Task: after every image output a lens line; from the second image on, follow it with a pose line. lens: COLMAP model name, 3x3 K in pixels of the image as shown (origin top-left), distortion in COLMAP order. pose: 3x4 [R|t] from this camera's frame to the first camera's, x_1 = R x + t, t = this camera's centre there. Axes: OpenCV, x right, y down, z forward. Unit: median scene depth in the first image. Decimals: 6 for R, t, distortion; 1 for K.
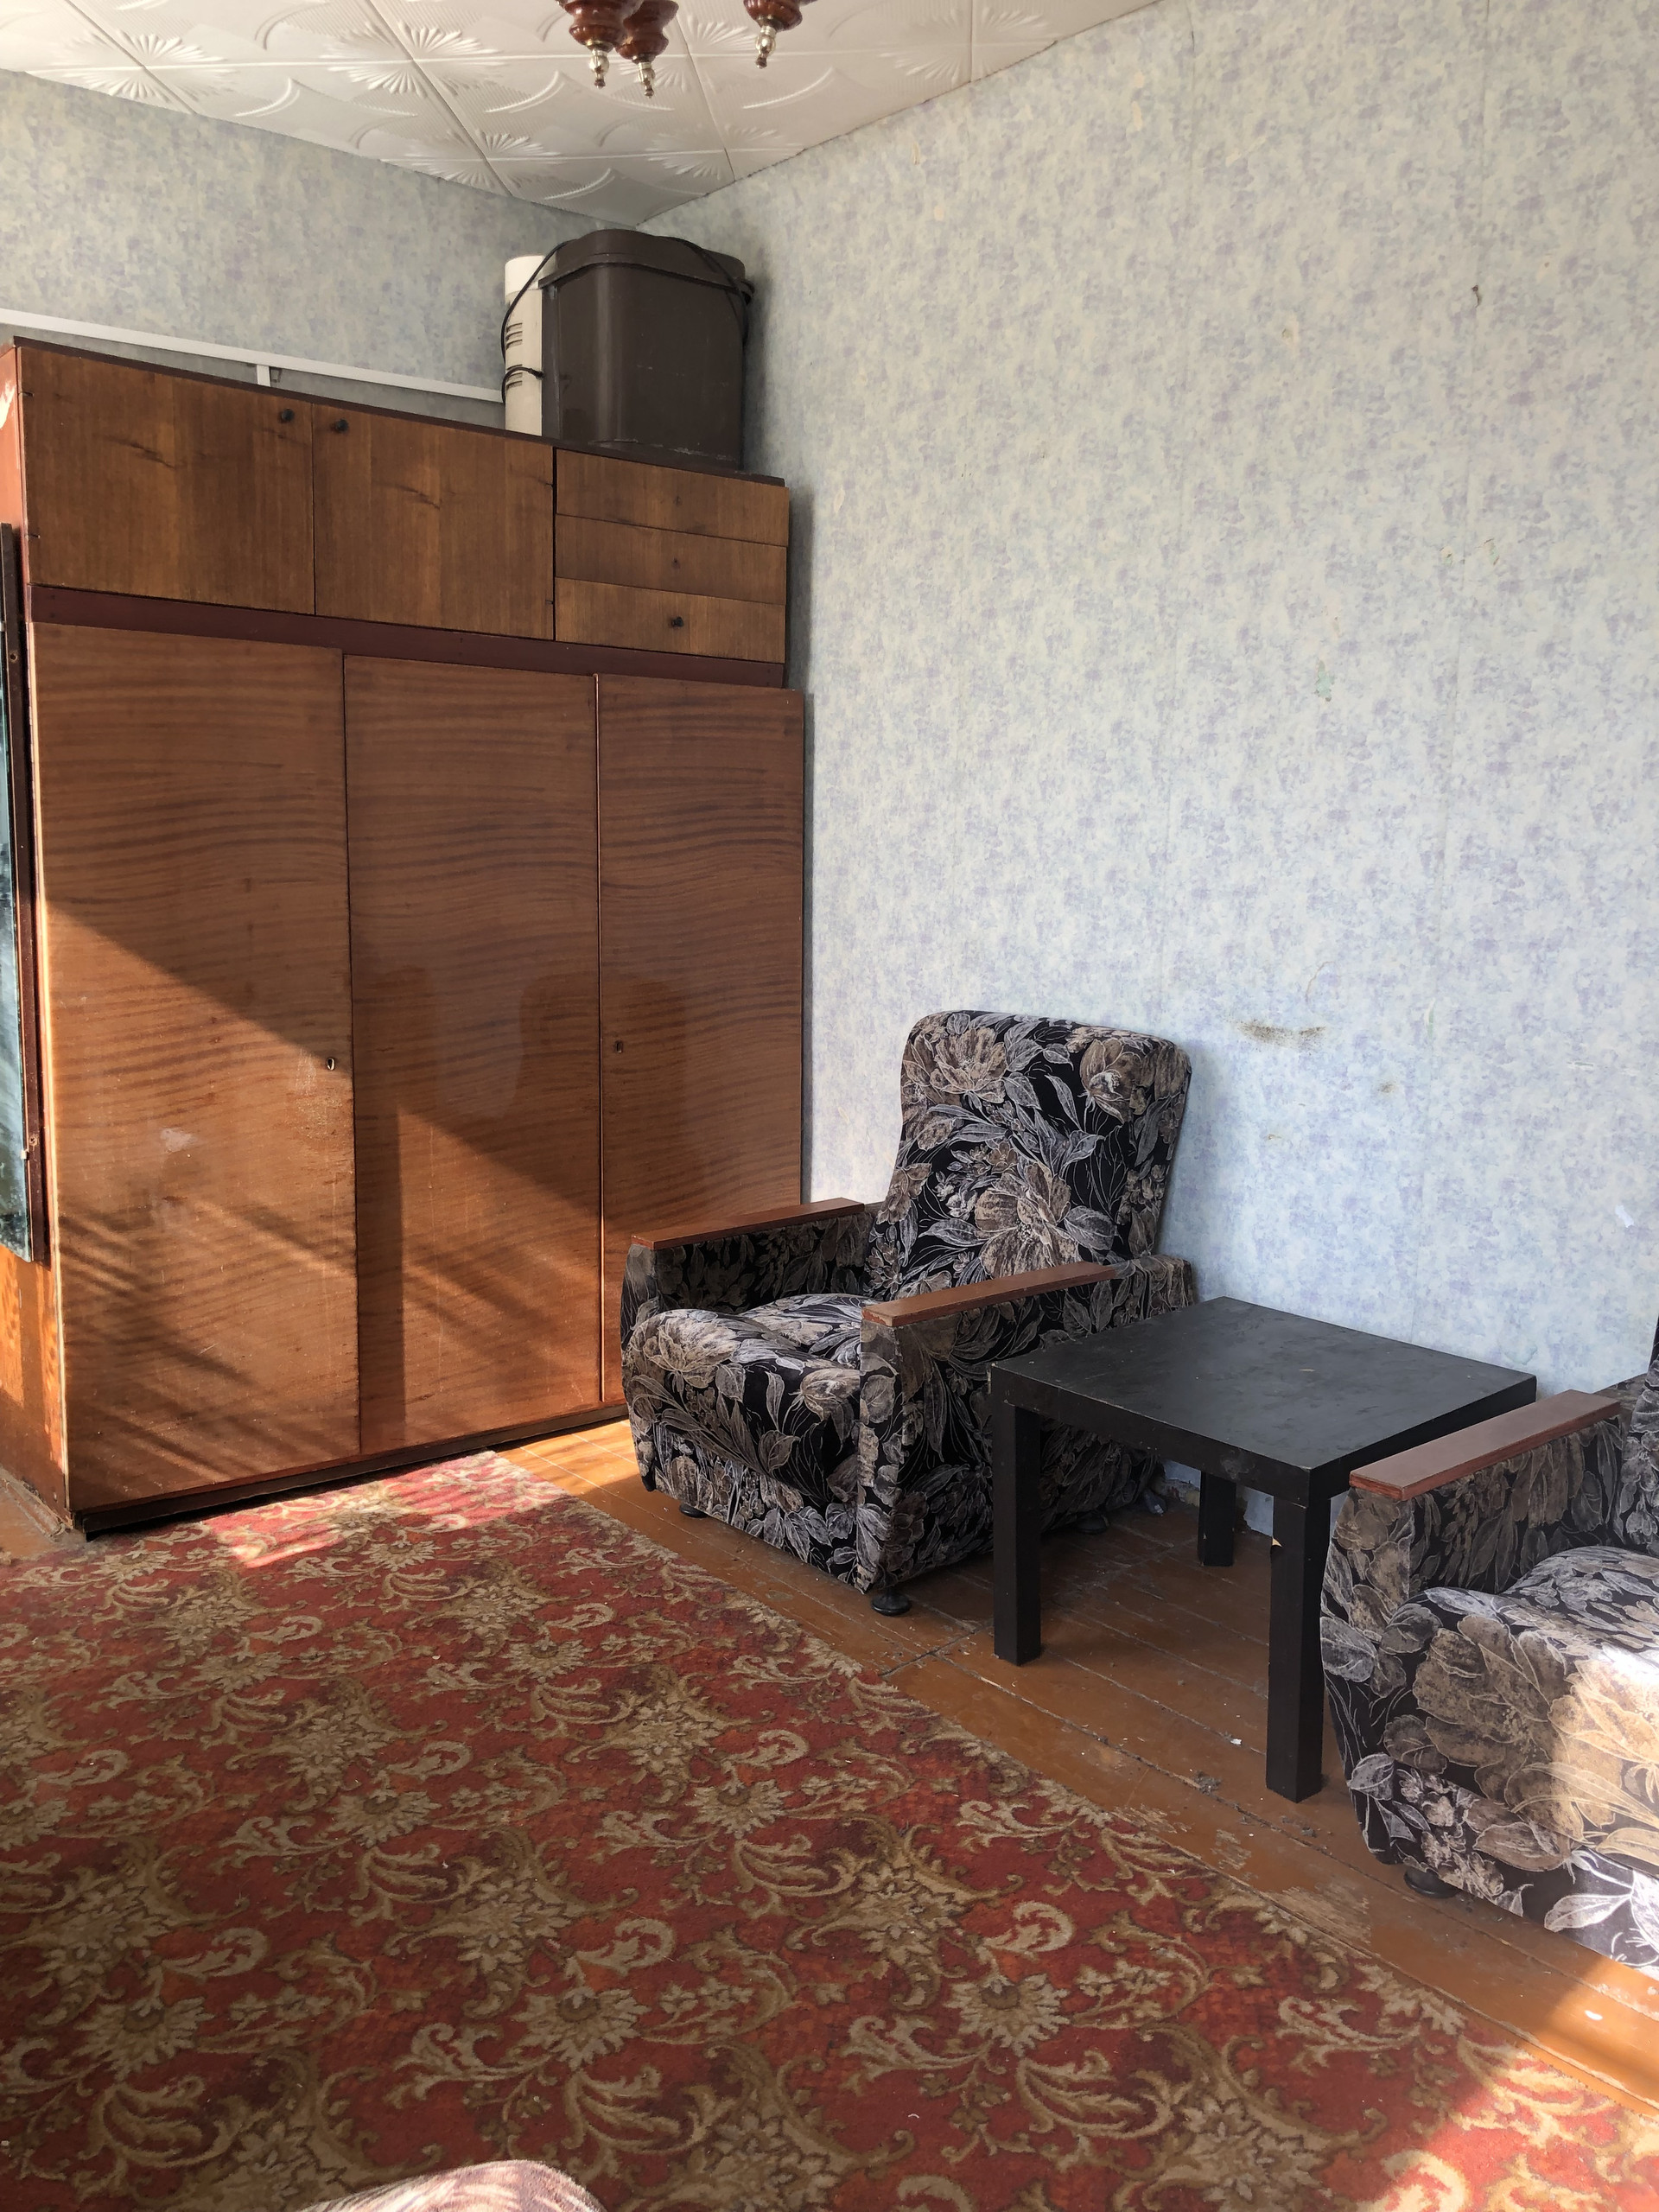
lens RADIAL K [[1769.3, 0, 829.5], [0, 1769.3, 1106.0], [0, 0, 1]] dist [0.001113, -0.141935]
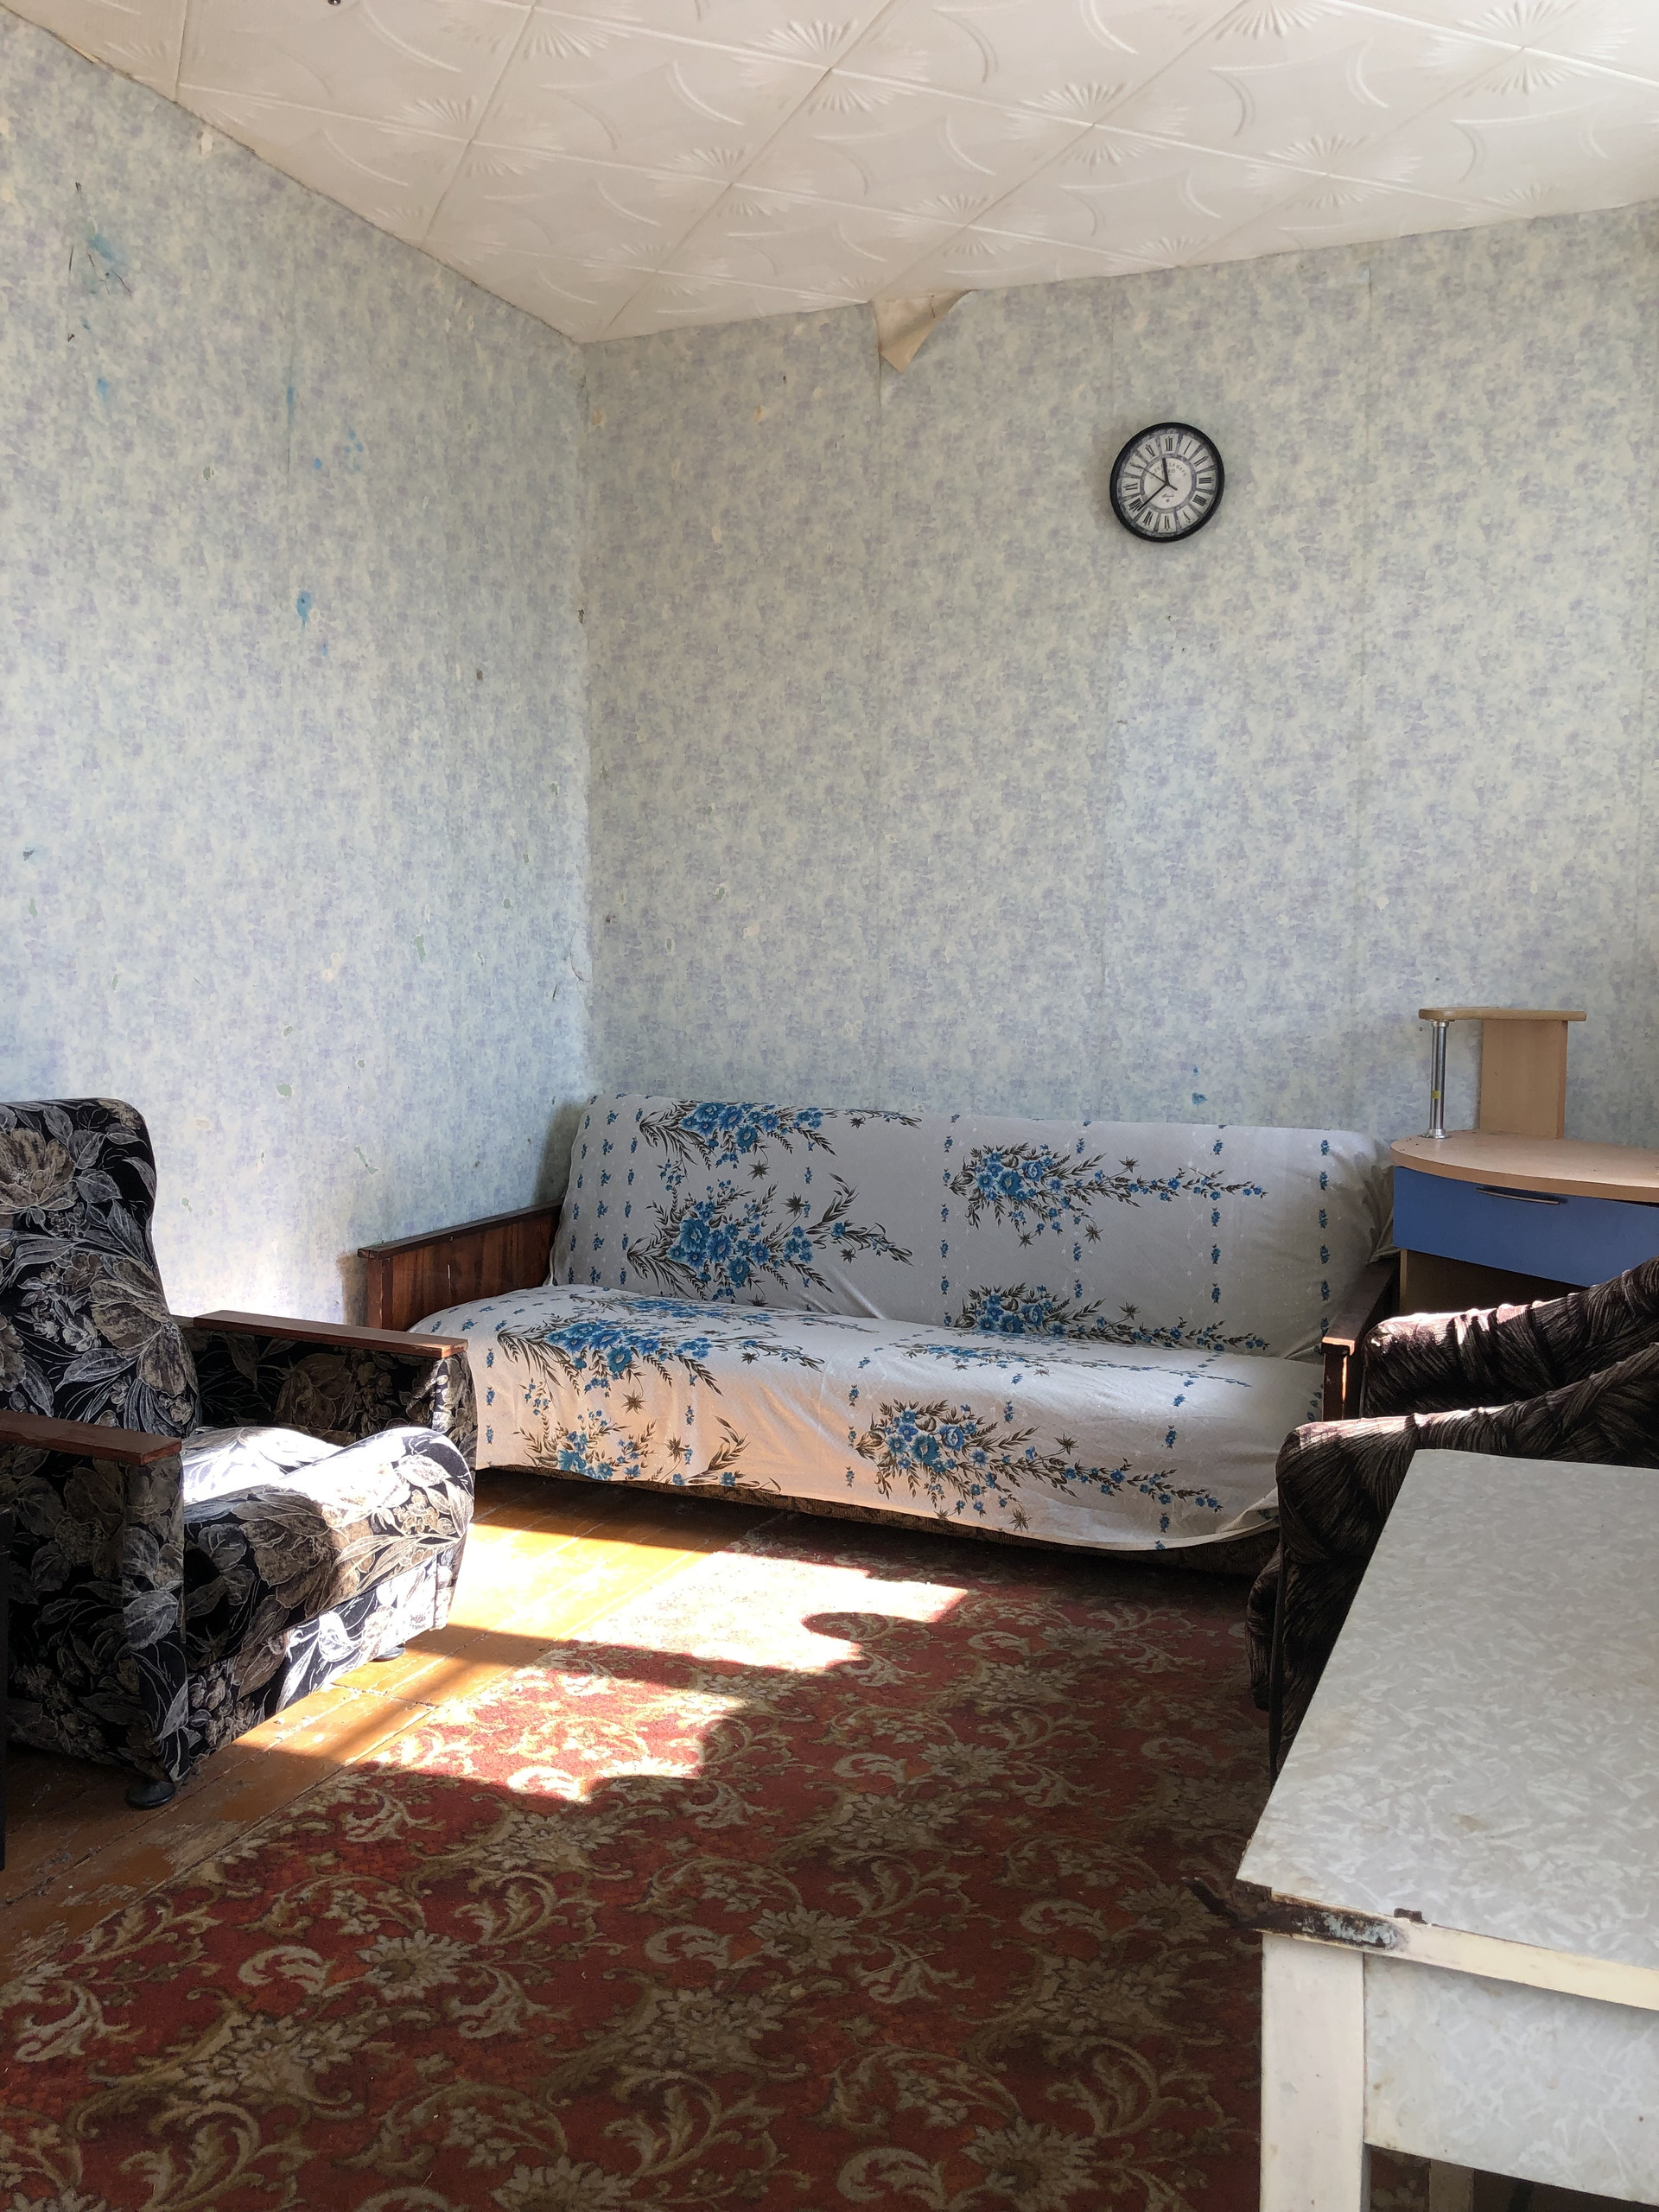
lens RADIAL K [[1818.3, 0, 829.5], [0, 1818.3, 1106.0], [0, 0, 1]] dist [0.233176, -0.674893]
pose [[-0.485981, -0.125267, 0.864946, -0.946249], [0.087636, 0.977702, 0.190837, -0.209585], [-0.869565, 0.168543, -0.464166, 1.196319]]
